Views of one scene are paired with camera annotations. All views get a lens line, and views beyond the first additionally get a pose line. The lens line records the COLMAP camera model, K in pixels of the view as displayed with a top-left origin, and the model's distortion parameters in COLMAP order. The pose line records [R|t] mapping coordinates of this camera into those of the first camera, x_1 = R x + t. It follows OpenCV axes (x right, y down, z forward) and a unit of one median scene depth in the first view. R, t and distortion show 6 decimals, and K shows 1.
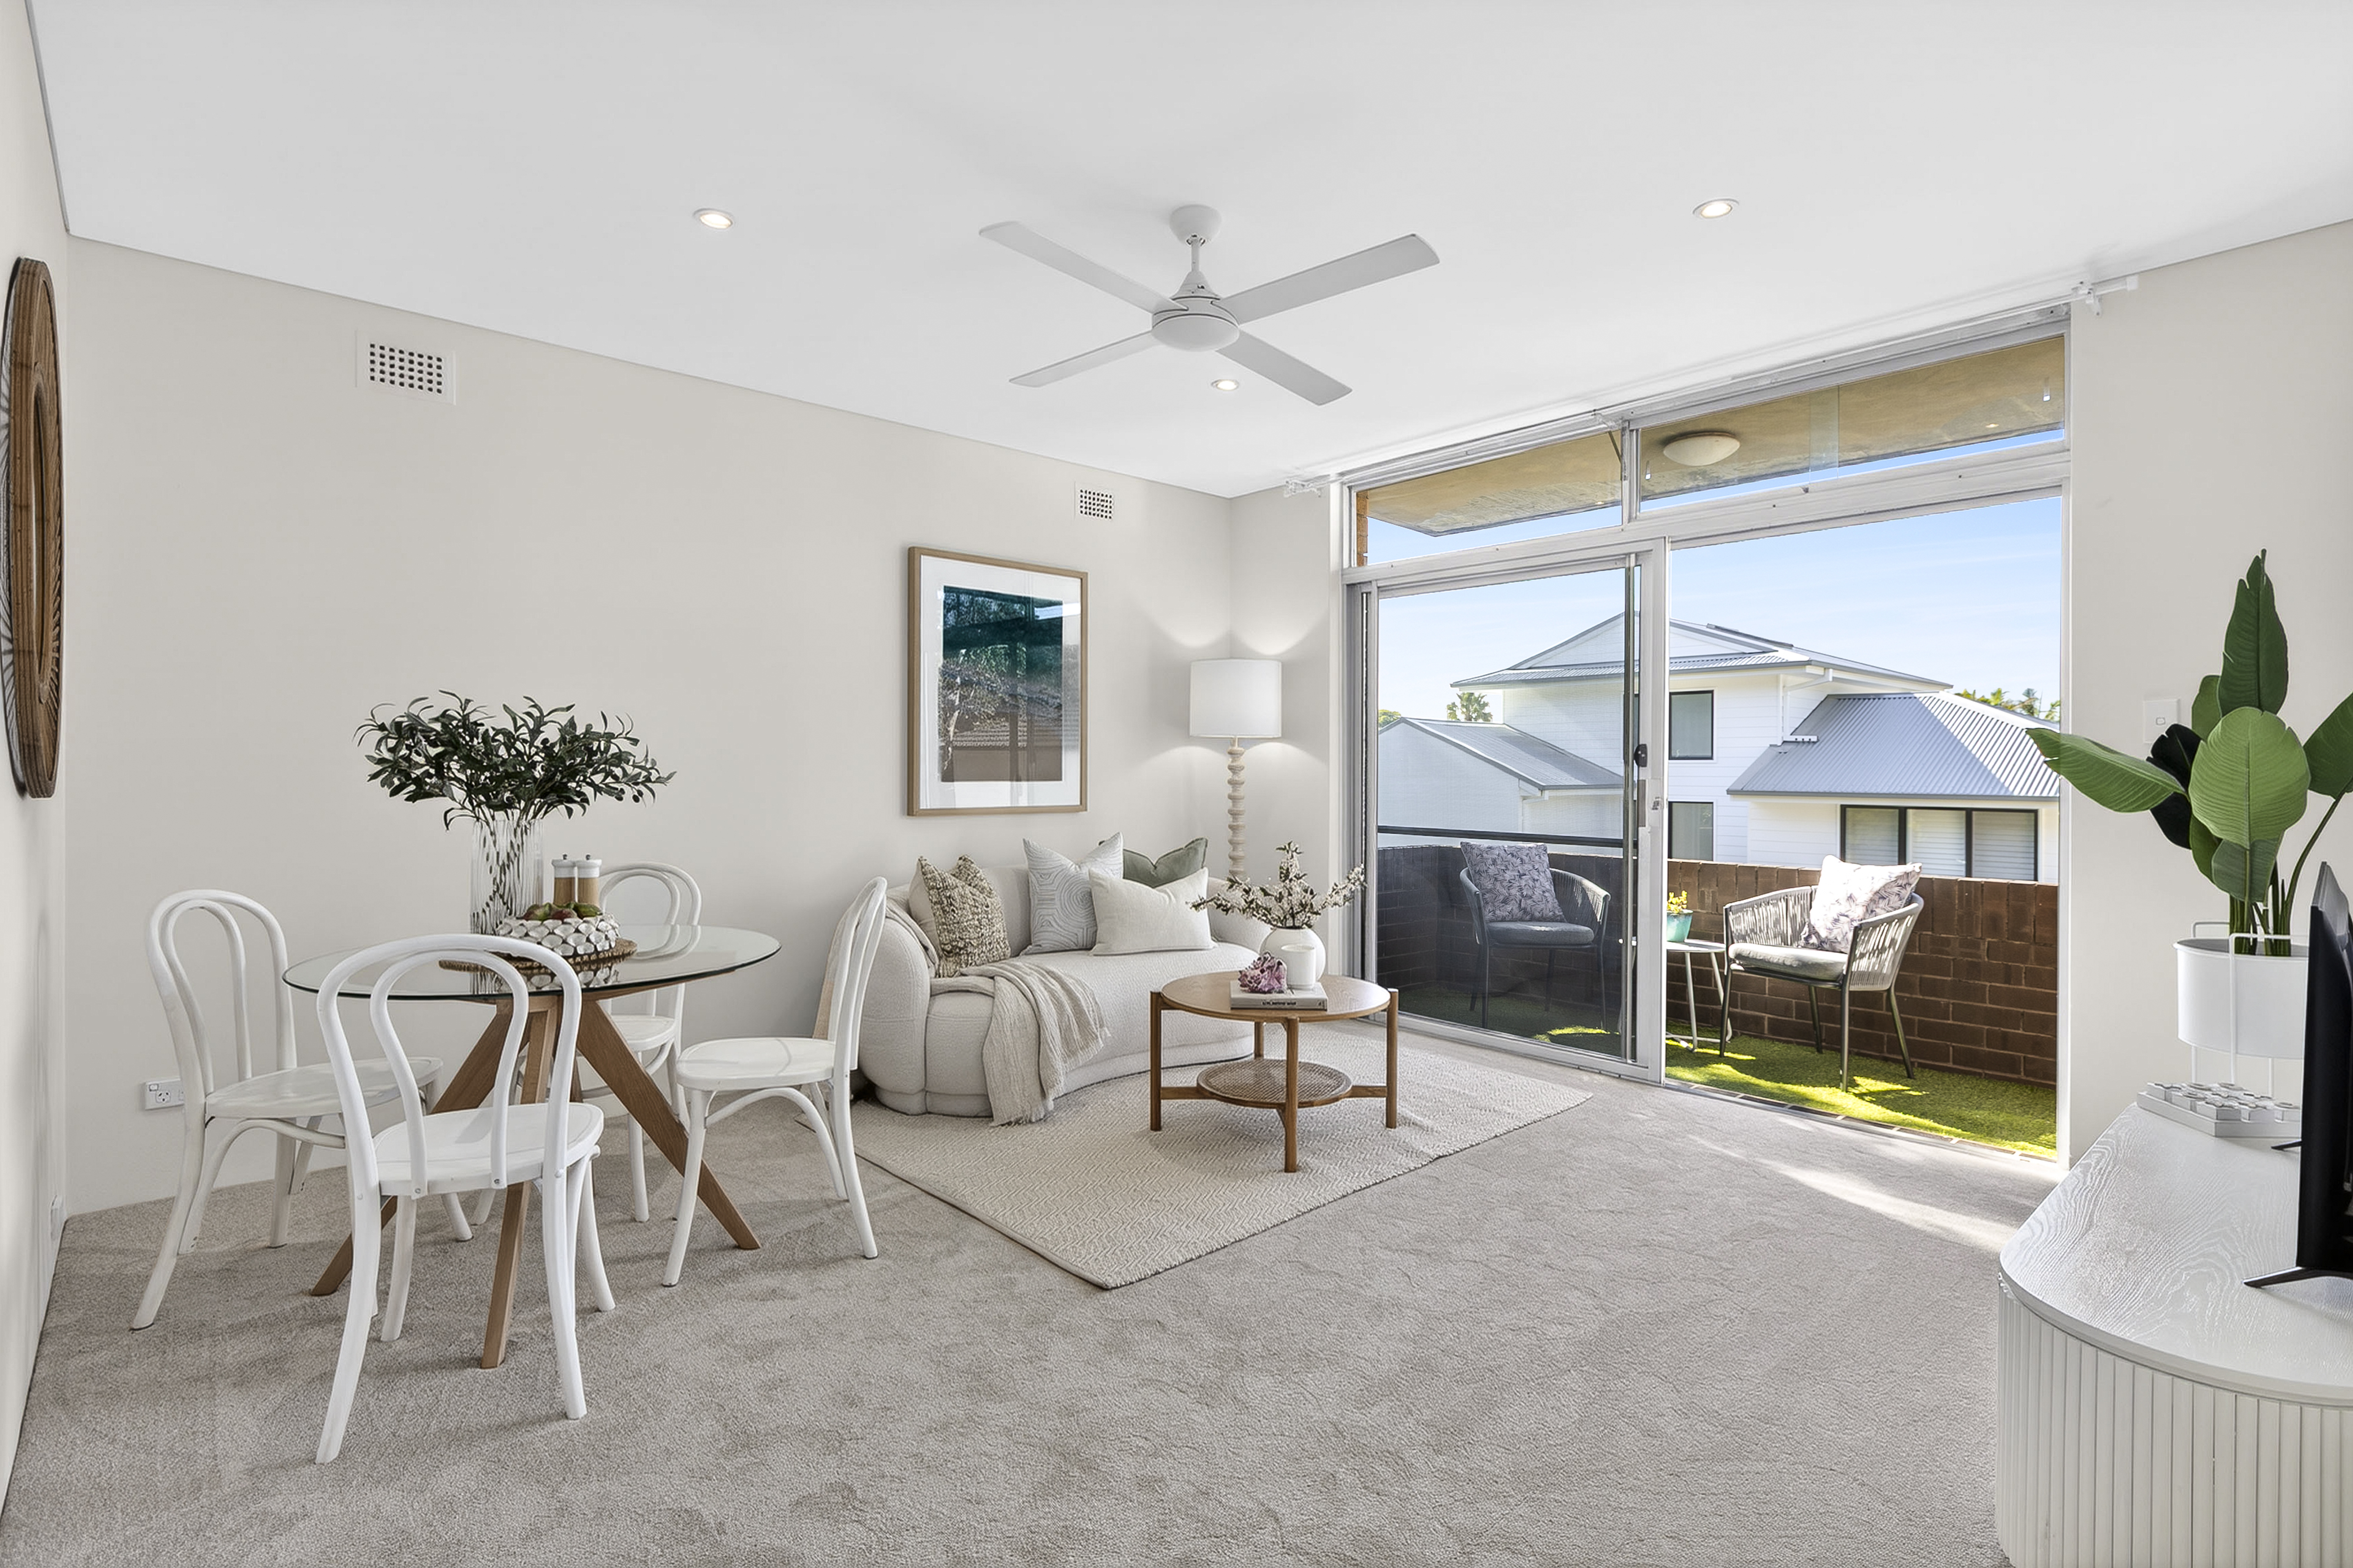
lens RADIAL K [[1131.2, 0, 1176.5], [0, 1131.2, 784.0], [0, 0, 1]] dist [-0.000910, -0.000107]
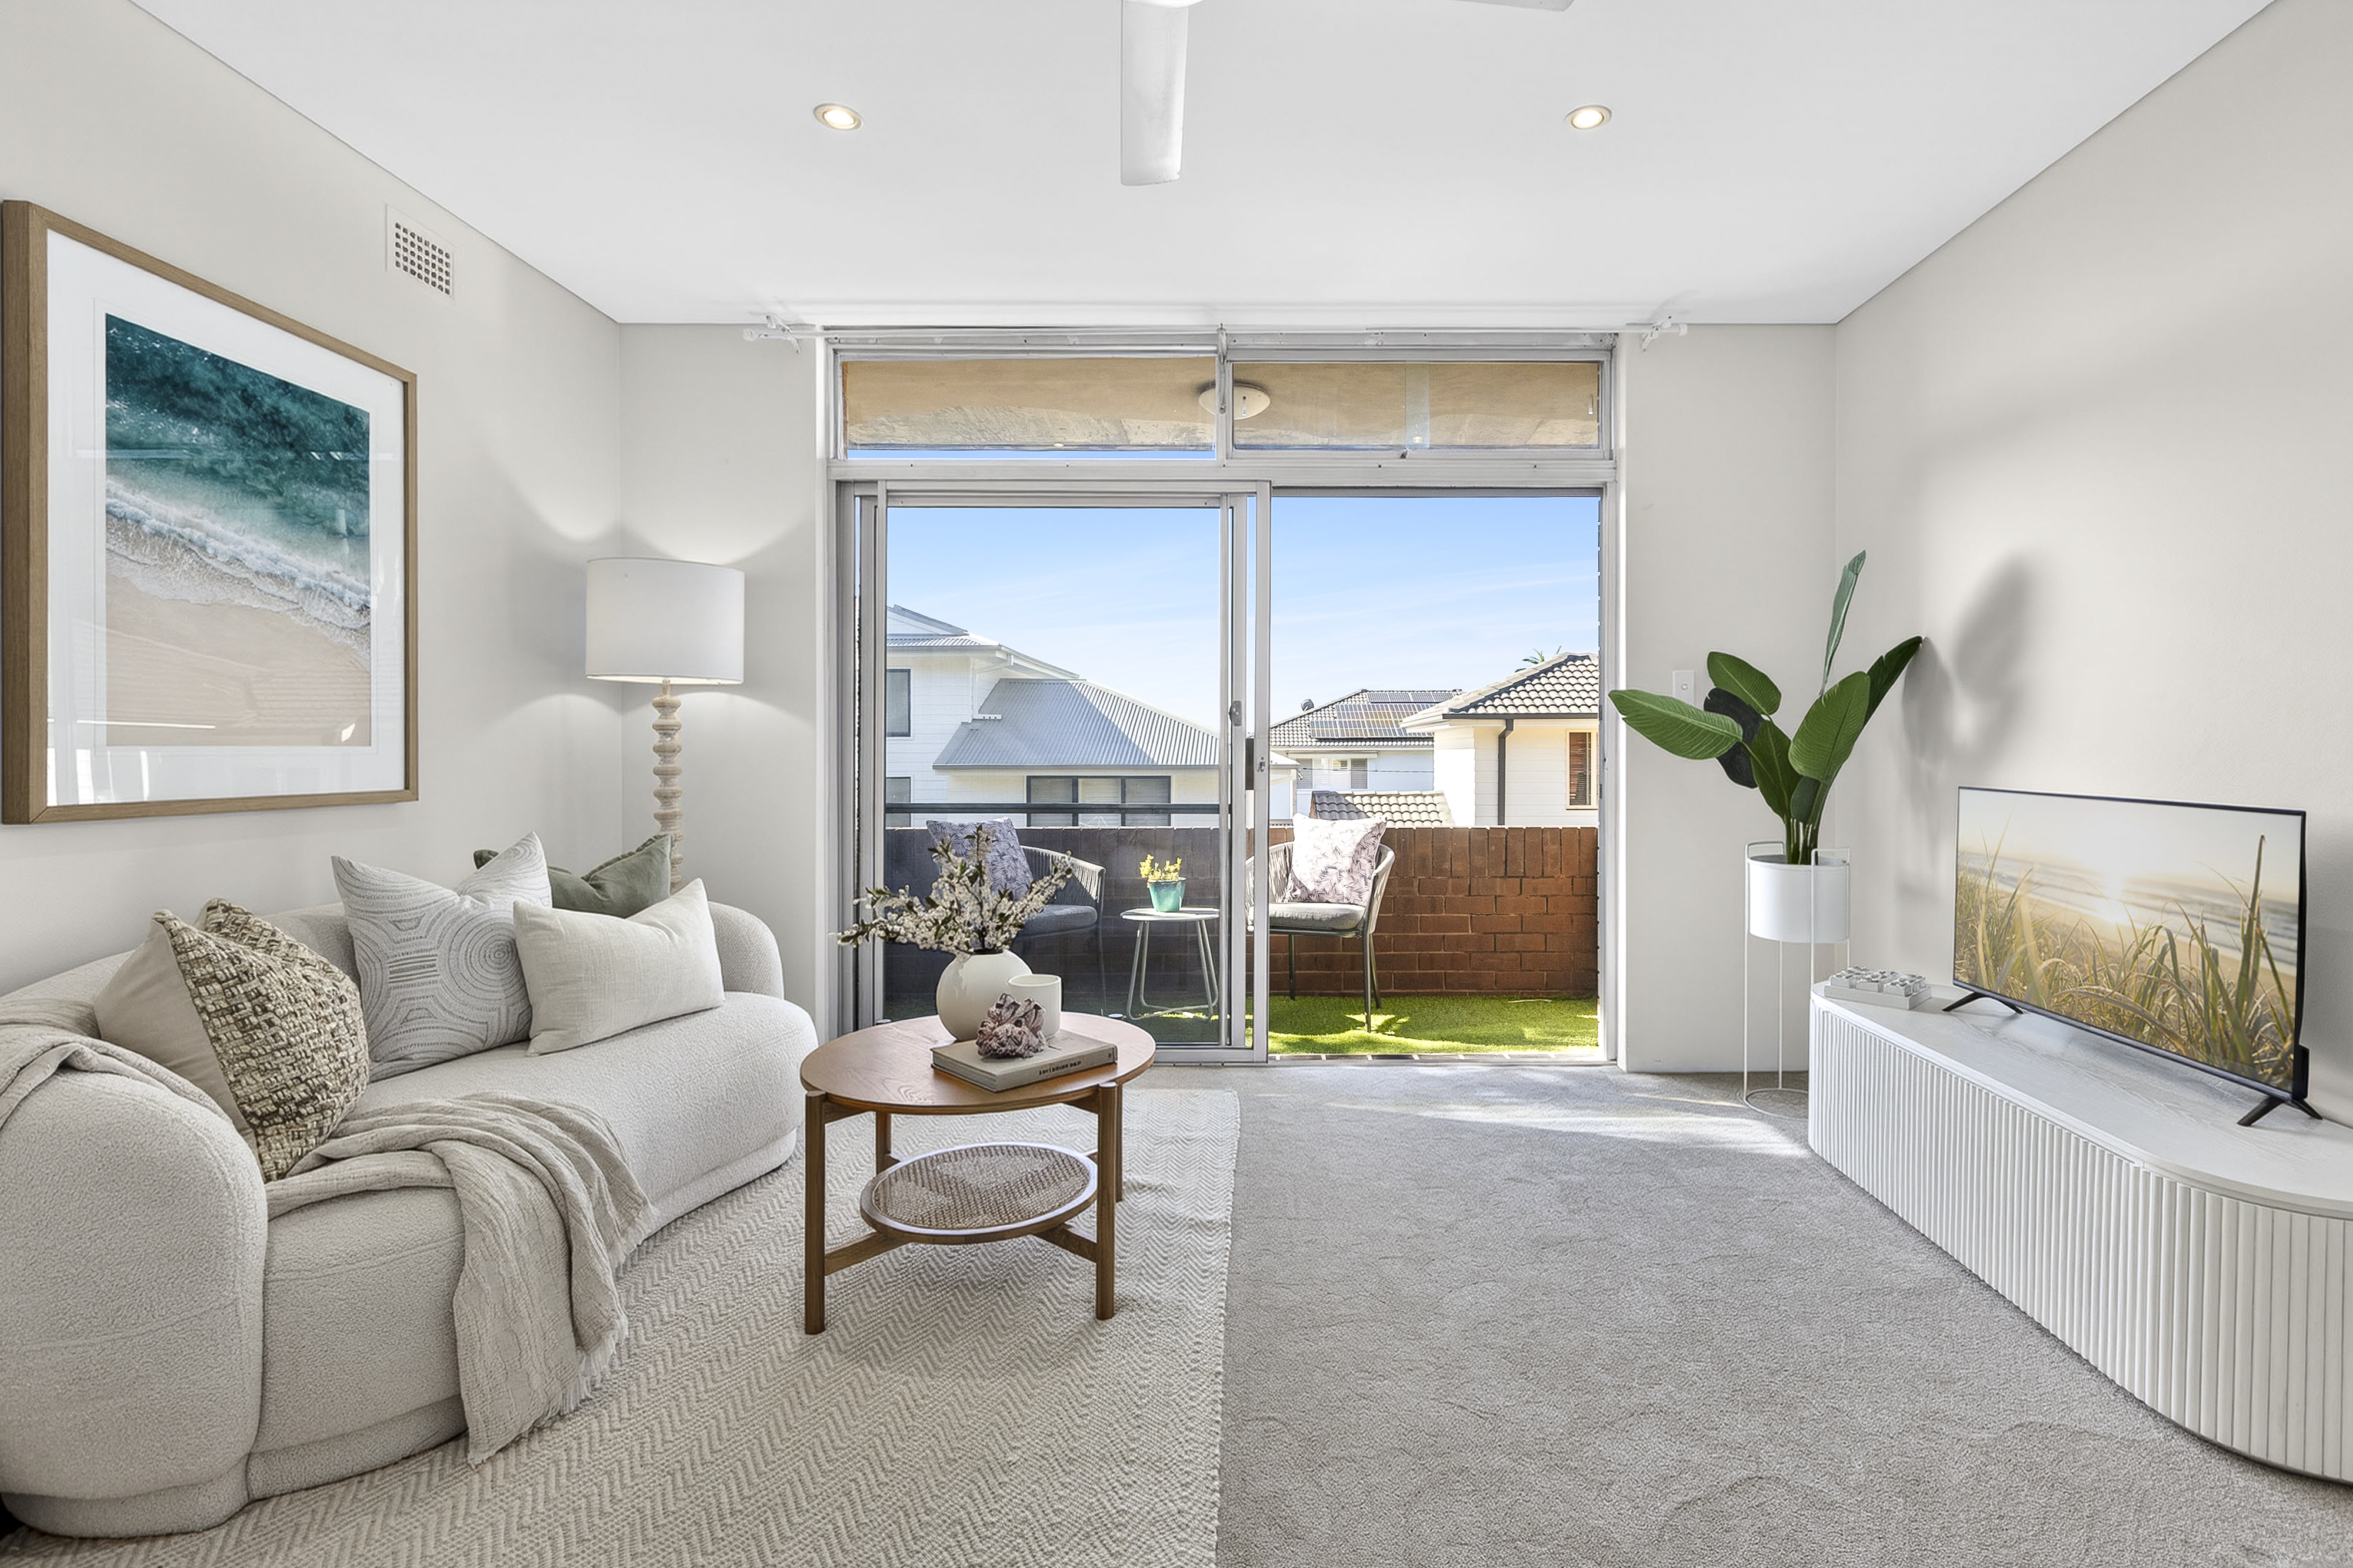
lens RADIAL K [[1074.7, 0, 1176.0], [0, 1074.7, 771.7], [0, 0, 1]] dist [0.000223, -0.000361]
pose [[0.669522, -0.018656, 0.742558, -0.239804], [0.016196, 0.999814, 0.010516, 0.010760], [-0.742616, 0.004986, 0.669699, 0.385575]]
